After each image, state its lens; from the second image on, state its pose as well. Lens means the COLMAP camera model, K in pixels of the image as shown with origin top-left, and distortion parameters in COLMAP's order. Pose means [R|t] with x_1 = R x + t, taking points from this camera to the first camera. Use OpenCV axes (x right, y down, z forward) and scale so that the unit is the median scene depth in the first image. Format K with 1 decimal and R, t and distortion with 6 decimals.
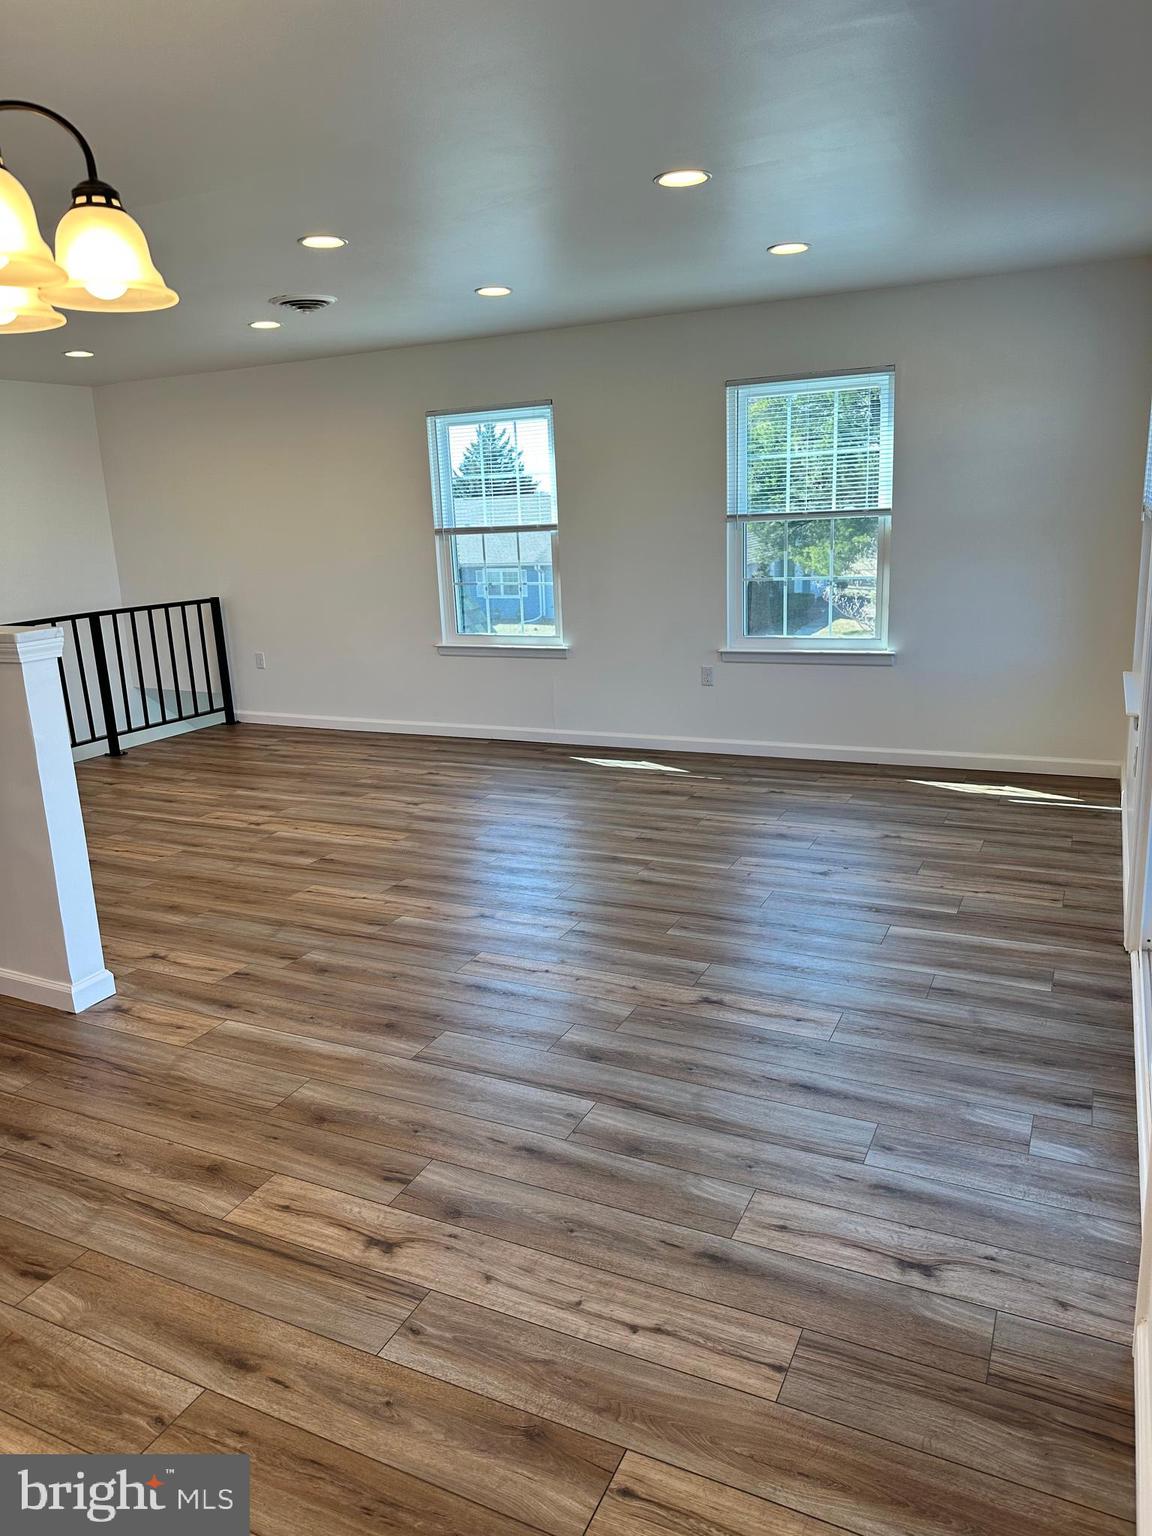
lens RADIAL K [[1074.8, 0, 584.8], [0, 1074.8, 782.4], [0, 0, 1]] dist [0.041418, -0.042663]
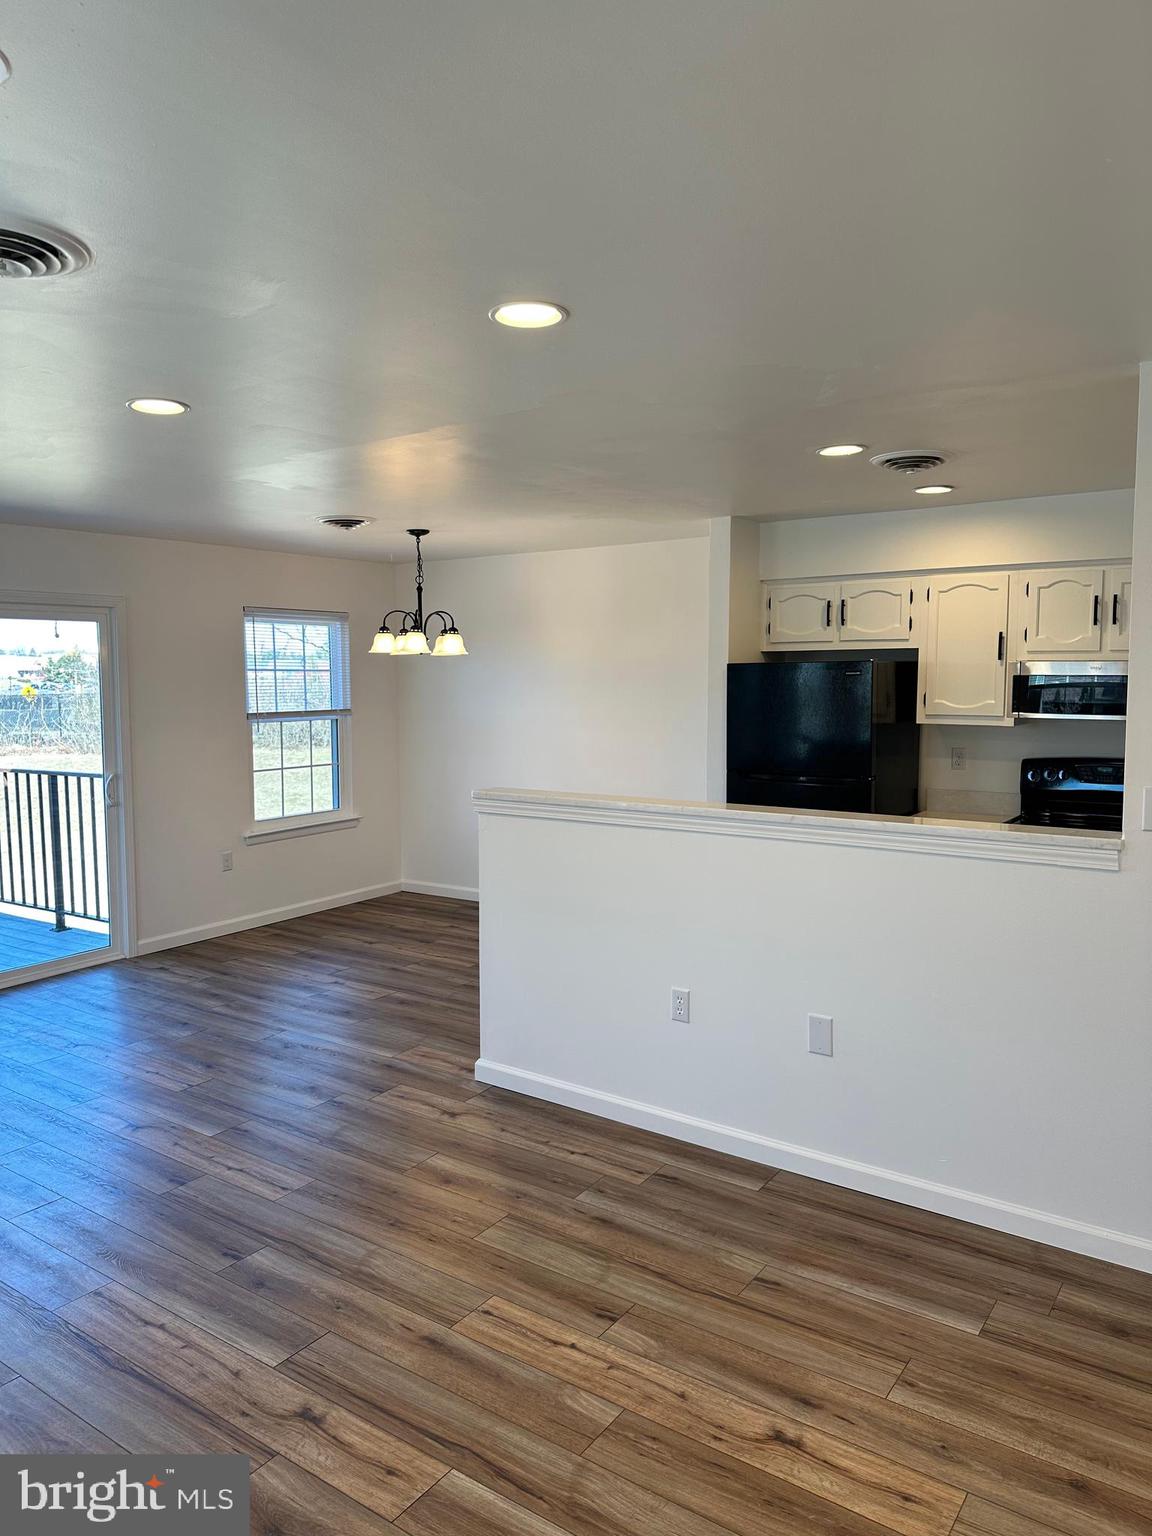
lens RADIAL K [[1074.8, 0, 567.6], [0, 1074.8, 764.8], [0, 0, 1]] dist [0.041418, -0.042663]
pose [[-0.983964, 0.034438, 0.175013, -0.555993], [0.091281, 0.940188, 0.328199, -0.395437], [-0.153243, 0.338911, -0.928254, 1.458066]]
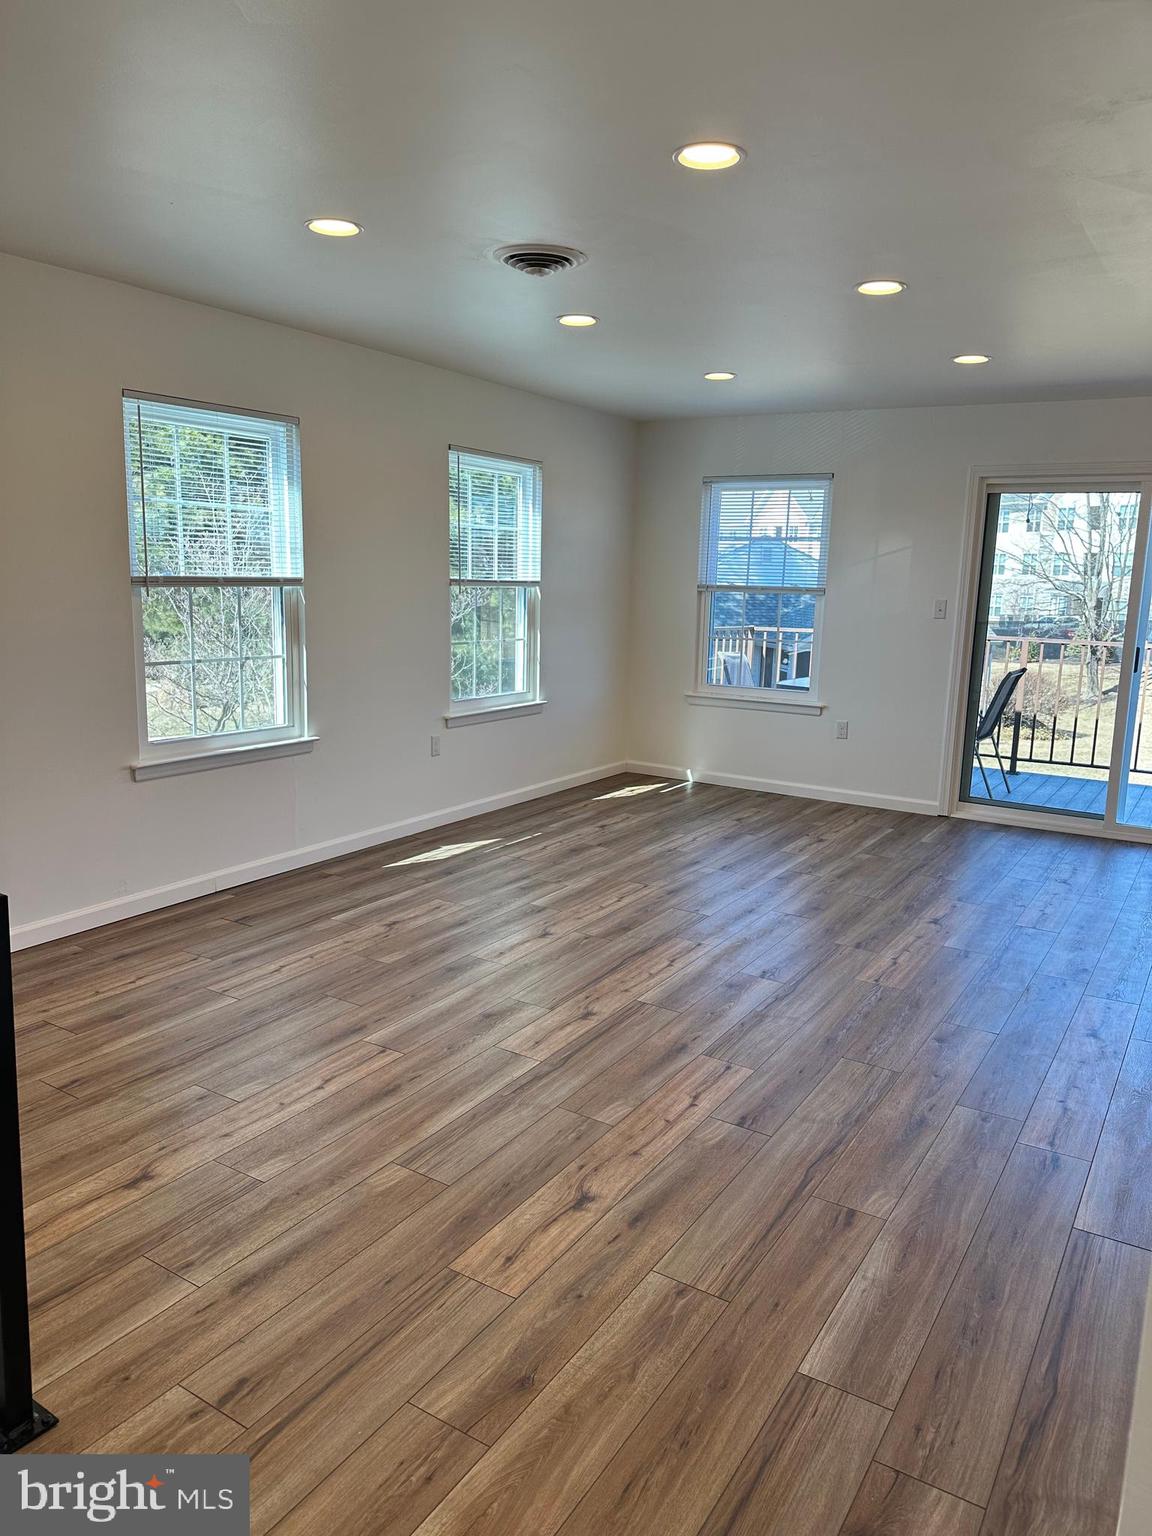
lens RADIAL K [[1074.8, 0, 561.8], [0, 1074.8, 756.3], [0, 0, 1]] dist [0.041418, -0.042663]
pose [[0.124631, -0.123078, 0.984540, -1.040203], [0.224445, 0.970053, 0.092855, -0.199478], [-0.966484, 0.209403, 0.148523, 0.983232]]
